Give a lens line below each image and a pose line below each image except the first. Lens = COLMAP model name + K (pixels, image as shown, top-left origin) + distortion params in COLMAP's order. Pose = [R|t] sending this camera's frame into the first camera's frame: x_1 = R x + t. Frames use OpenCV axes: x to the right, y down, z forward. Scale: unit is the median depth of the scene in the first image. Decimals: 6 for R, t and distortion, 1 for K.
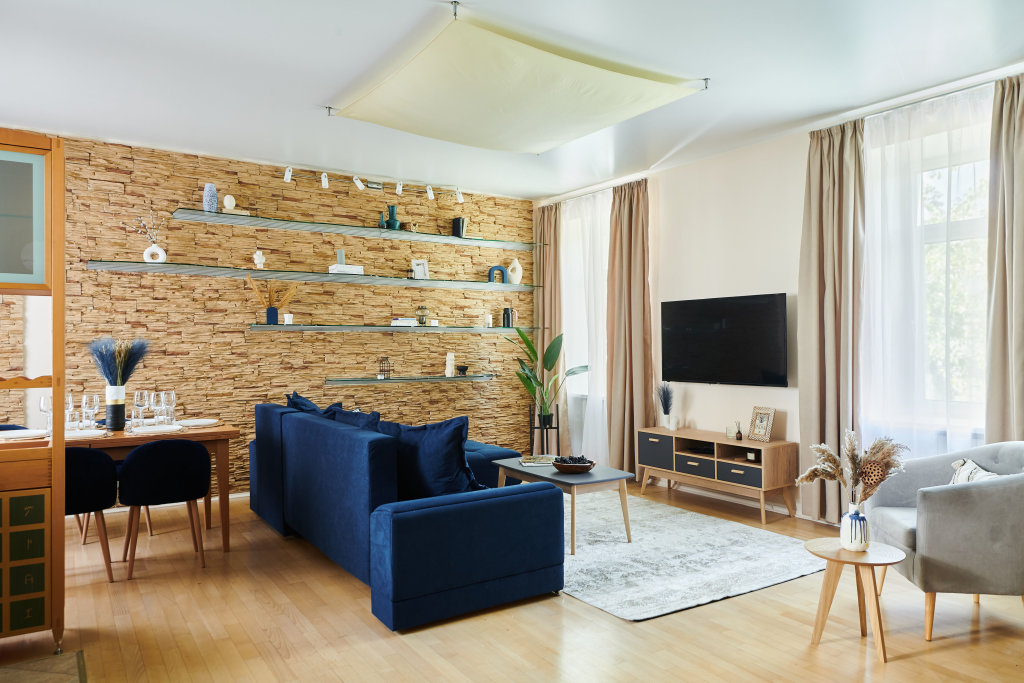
lens RADIAL K [[681.8, 0, 512.4], [0, 681.8, 348.0], [0, 0, 1]] dist [0.040417, -0.046907]
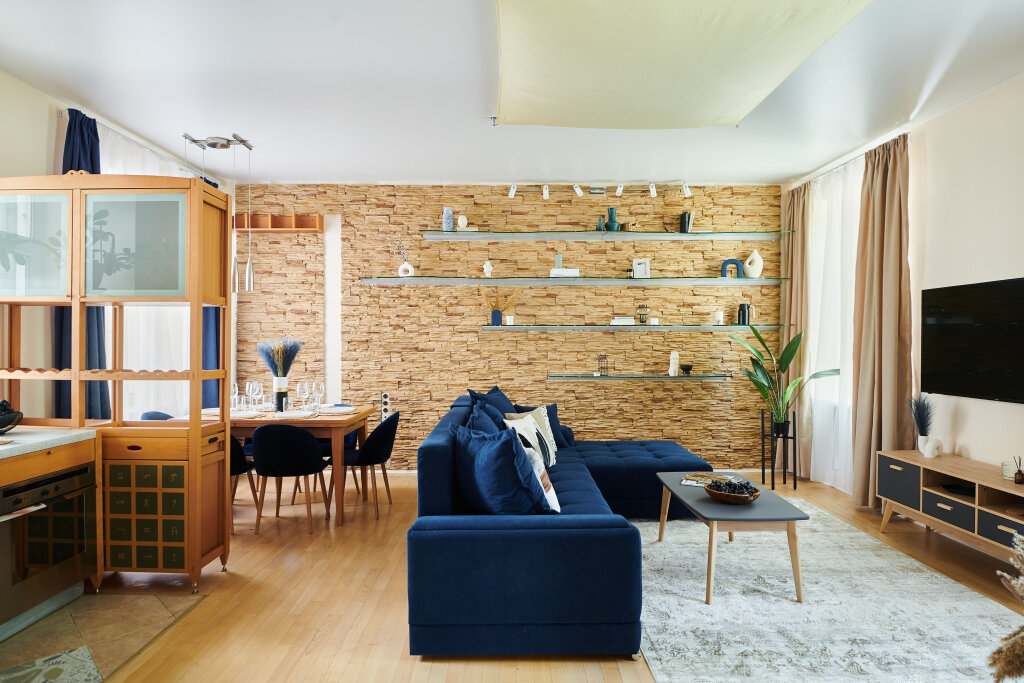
lens RADIAL K [[566.6, 0, 511.4], [0, 566.6, 351.8], [0, 0, 1]] dist [0.005792, -0.026832]
pose [[0.839461, 0.013794, -0.543244, 0.171397], [-0.004397, 0.999817, 0.018593, -0.007333], [0.543401, -0.013220, 0.839369, 0.206602]]
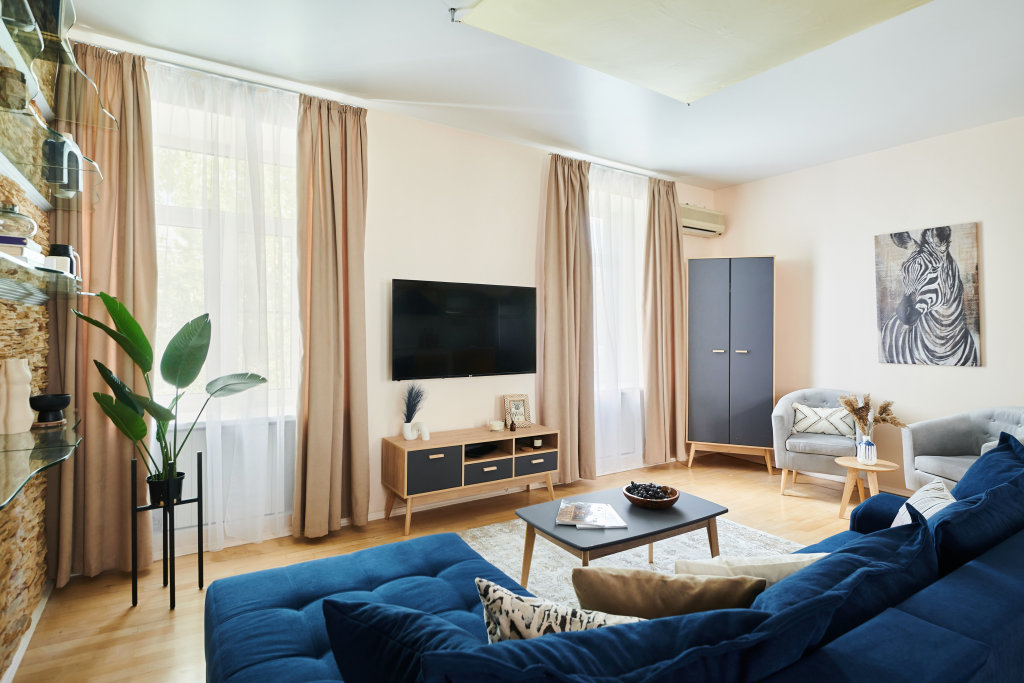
lens RADIAL K [[554.0, 0, 497.0], [0, 554.0, 320.3], [0, 0, 1]] dist [0.004141, -0.026835]
pose [[0.019891, 0.016155, 0.999672, -0.401940], [-0.006938, 0.999848, -0.016020, -0.011270], [-0.999778, -0.006617, 0.020000, 0.853582]]
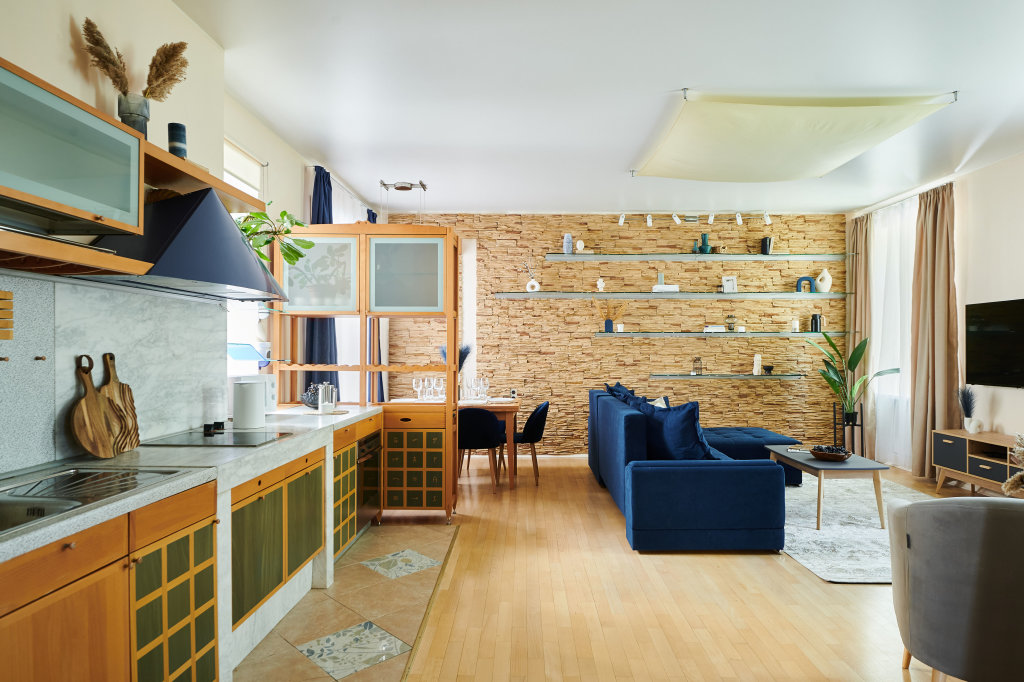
lens RADIAL K [[594.9, 0, 531.7], [0, 594.9, 351.7], [0, 0, 1]] dist [0.004976, -0.031746]
pose [[0.839030, 0.005370, -0.544059, 0.151900], [-0.004126, 0.999985, 0.003508, 0.000595], [0.544070, -0.000698, 0.839040, -0.068036]]
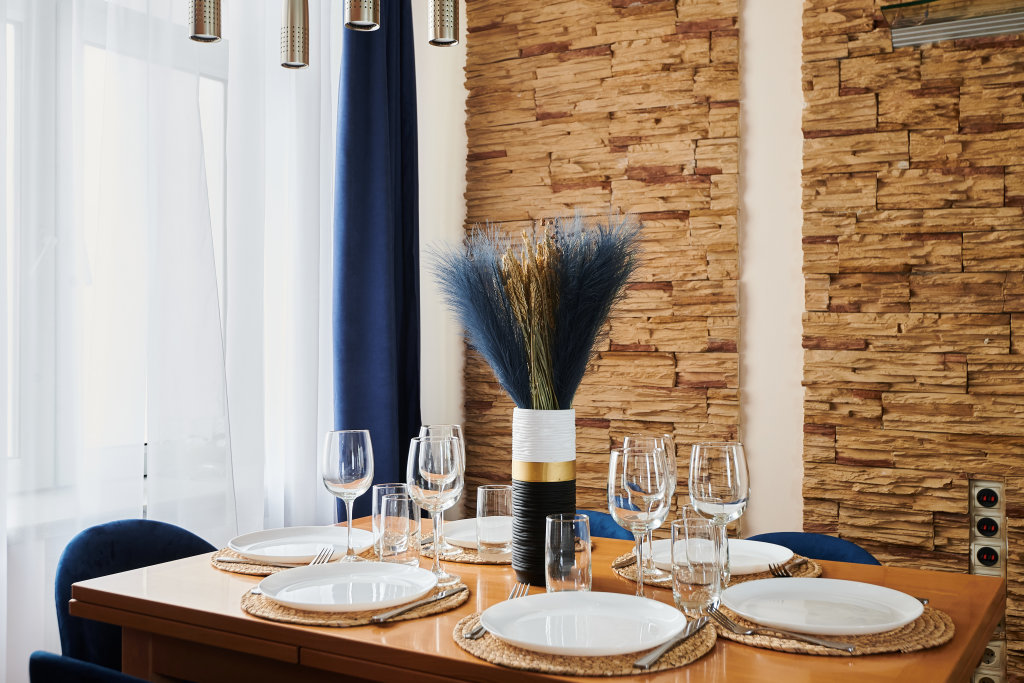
lens RADIAL K [[1019.6, 0, 525.1], [0, 1019.6, 336.4], [0, 0, 1]] dist [-0.018898, 0.017984]
pose [[0.457117, 0.002413, -0.889403, -0.223814], [-0.003895, 0.999992, 0.000711, 0.019923], [0.889398, 0.003139, 0.457123, 0.521947]]
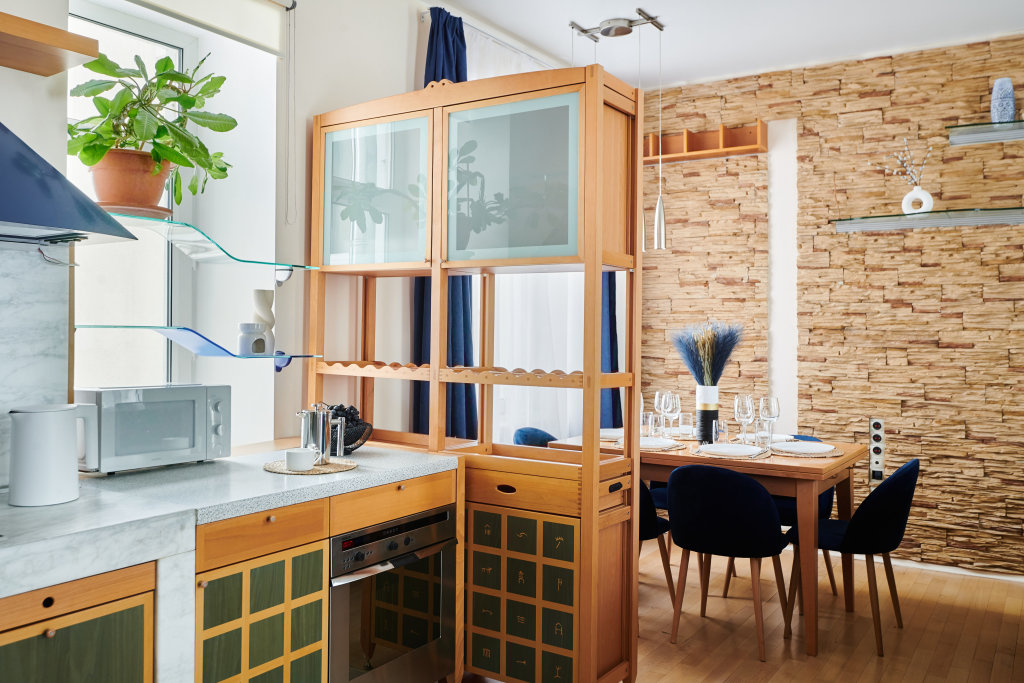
lens RADIAL K [[844.8, 0, 513.5], [0, 844.8, 307.7], [0, 0, 1]] dist [-0.000615, -0.004686]
pose [[0.407343, -0.016402, -0.913128, 0.077146], [-0.009853, 0.999702, -0.022353, -0.005290], [0.913222, 0.018103, 0.407060, 0.243593]]
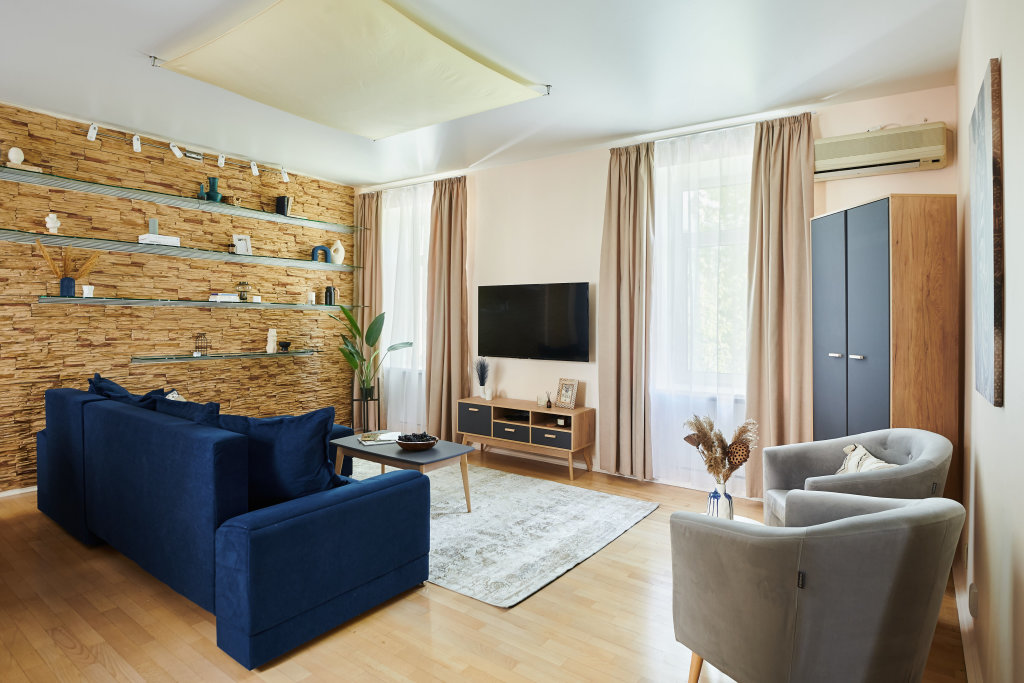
lens RADIAL K [[554.0, 0, 497.0], [0, 554.0, 320.3], [0, 0, 1]] dist [0.004141, -0.026835]
pose [[0.942467, 0.013592, 0.334022, -0.056926], [-0.013198, 0.999907, -0.003449, -0.008121], [-0.334038, -0.001158, 0.942559, 0.126259]]
